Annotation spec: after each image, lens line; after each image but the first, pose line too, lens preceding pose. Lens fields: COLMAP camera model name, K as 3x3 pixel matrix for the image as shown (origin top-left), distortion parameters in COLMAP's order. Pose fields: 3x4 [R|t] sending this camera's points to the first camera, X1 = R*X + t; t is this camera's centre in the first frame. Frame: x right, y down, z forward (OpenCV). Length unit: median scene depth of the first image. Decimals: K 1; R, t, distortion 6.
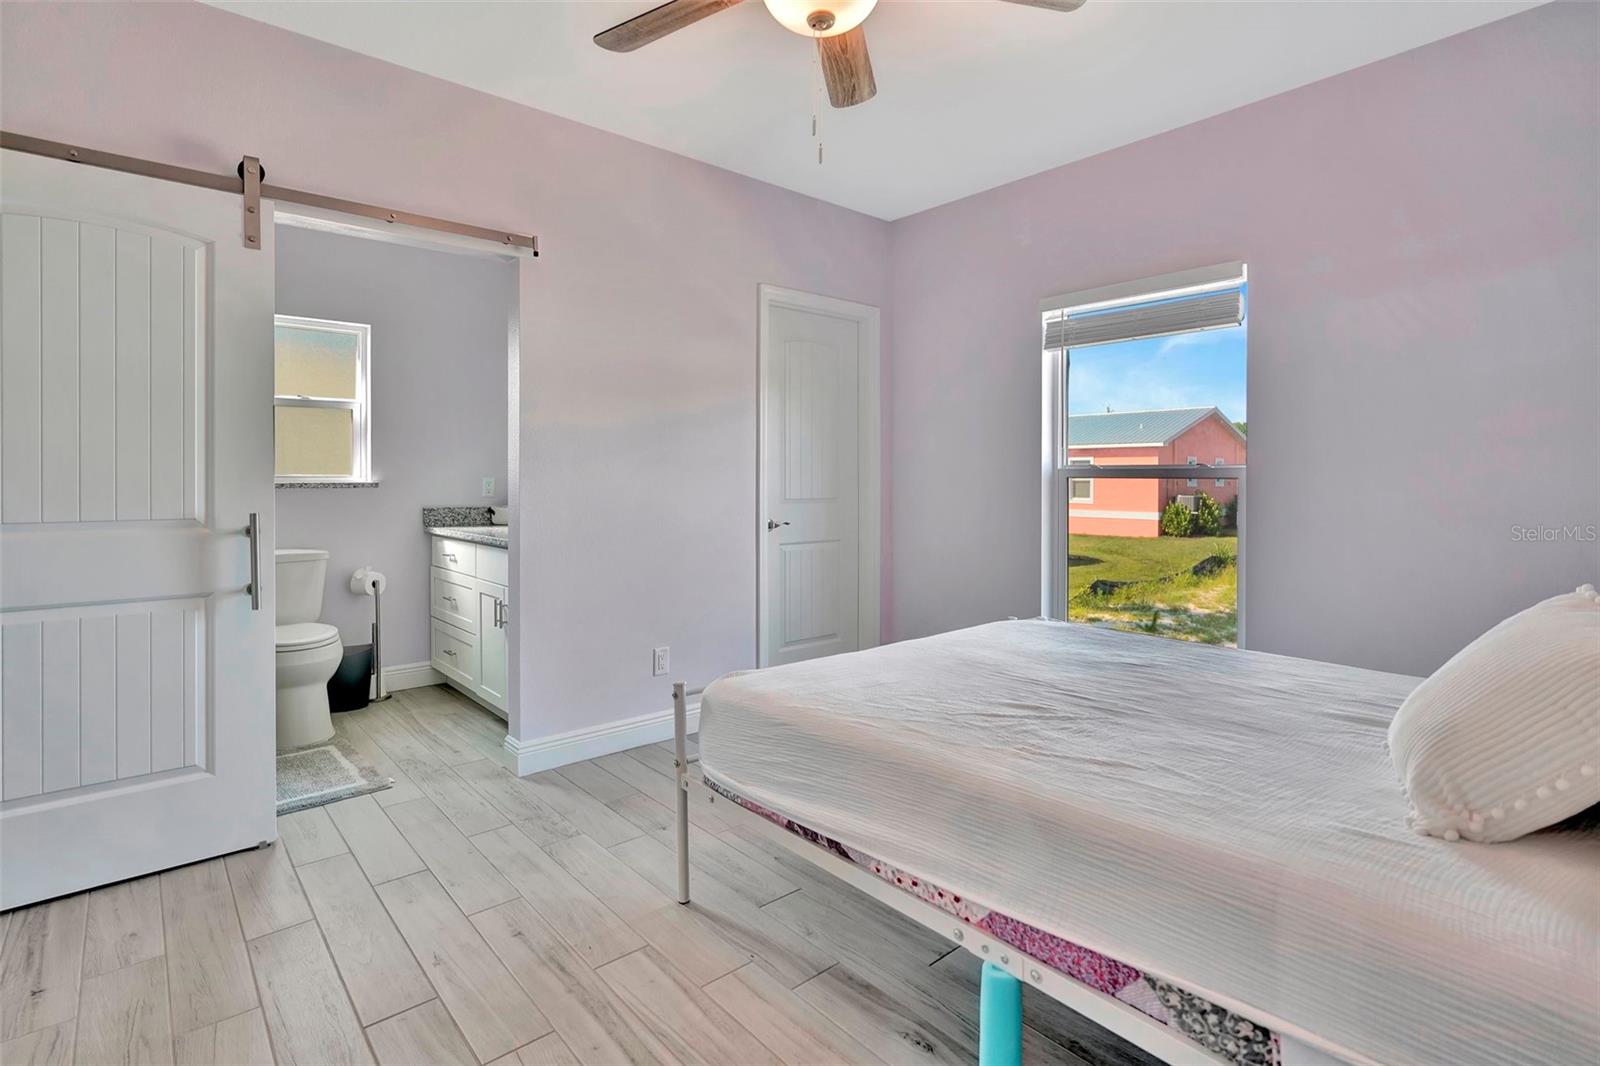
lens RADIAL K [[783.6, 0, 800.5], [0, 783.6, 481.2], [0, 0, 1]] dist [-0.000292, -0.000164]
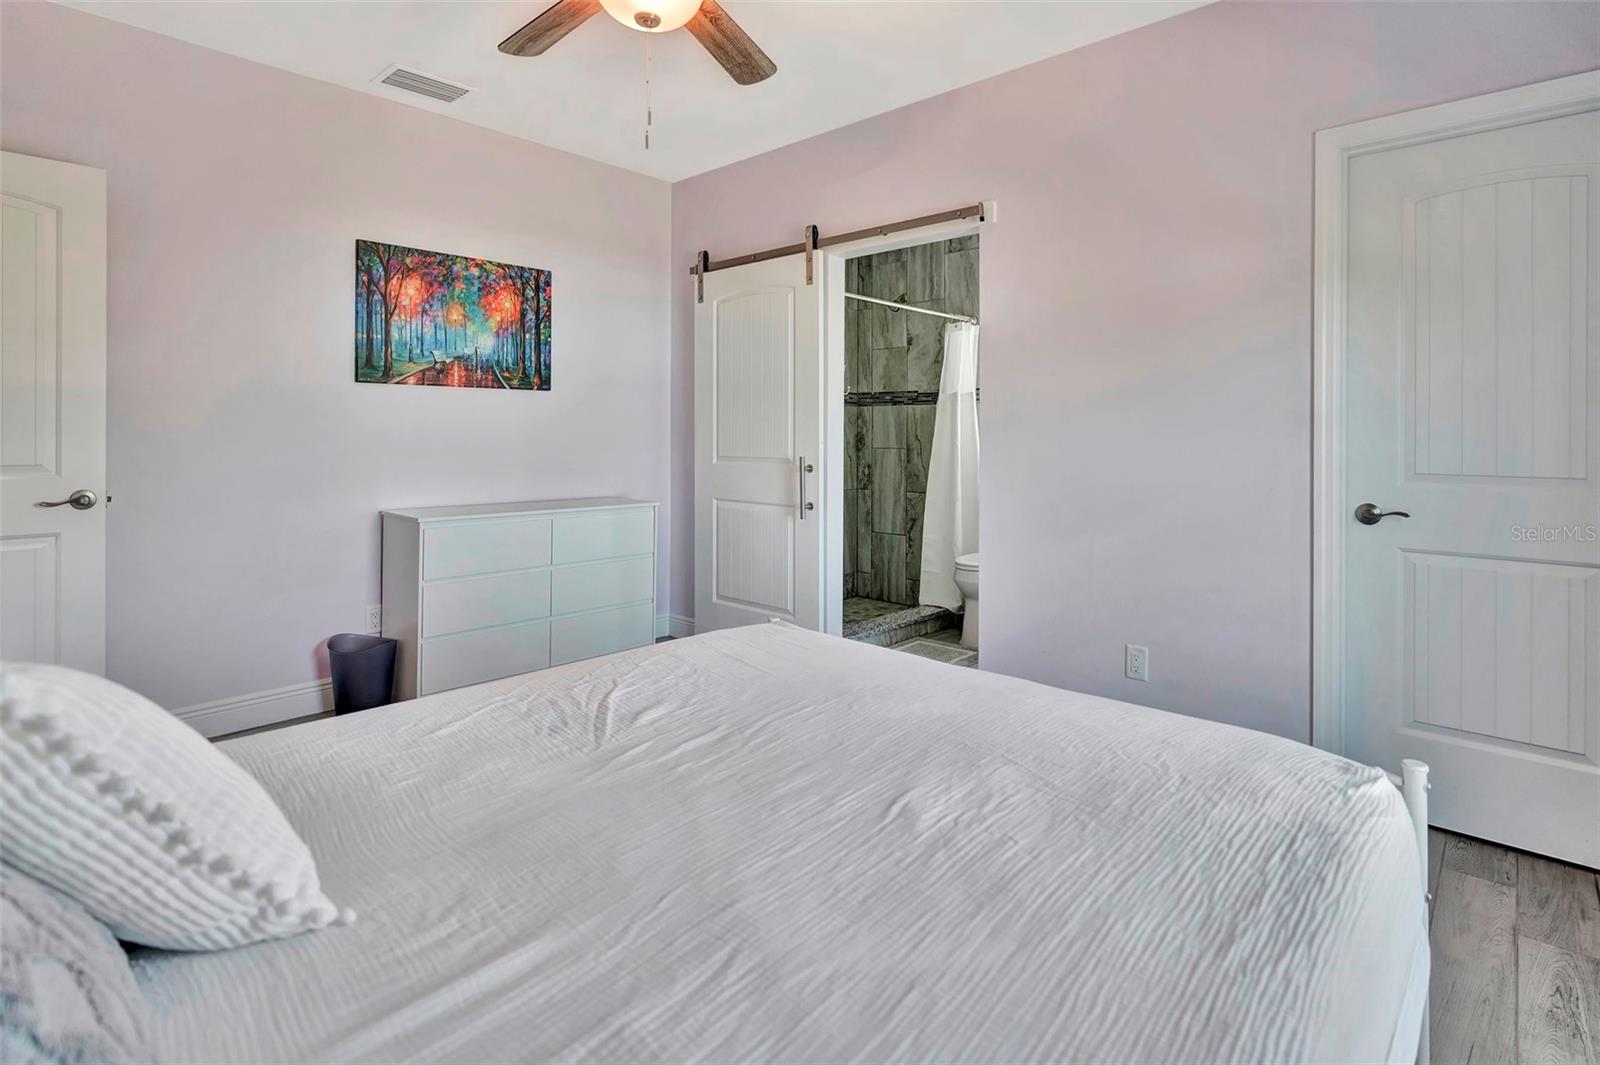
lens RADIAL K [[796.1, 0, 804.5], [0, 796.1, 440.9], [0, 0, 1]] dist [0.000483, -0.000226]
pose [[0.122558, 0.010835, -0.992402, 0.860349], [-0.006998, 0.999925, 0.010053, -0.006520], [0.992437, 0.005713, 0.122625, 0.808054]]
